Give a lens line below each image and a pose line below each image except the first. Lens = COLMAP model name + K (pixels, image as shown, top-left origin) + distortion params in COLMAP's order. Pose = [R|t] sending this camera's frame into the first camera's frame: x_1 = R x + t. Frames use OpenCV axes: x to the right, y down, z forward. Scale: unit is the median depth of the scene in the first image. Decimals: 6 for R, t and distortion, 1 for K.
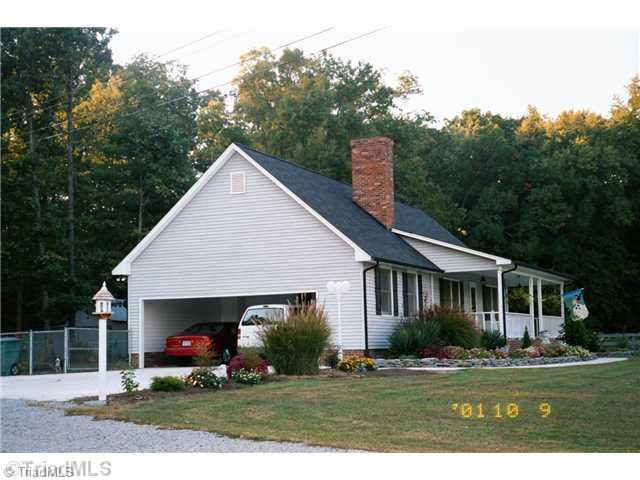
lens RADIAL K [[1135.3, 0, 320.0], [0, 1135.3, 240.0], [0, 0, 1]] dist [0.176549, 0.074398]
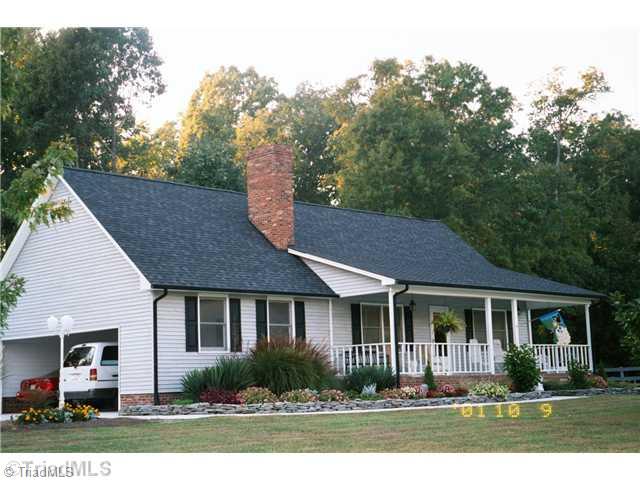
lens RADIAL K [[1114.8, 0, 320.0], [0, 1114.8, 240.0], [0, 0, 1]] dist [0.003722, 0.076211]
pose [[0.927327, -0.062439, -0.369006, 0.410825], [0.052710, 0.997946, -0.036401, 0.015724], [0.370521, 0.014305, 0.928714, 0.229303]]
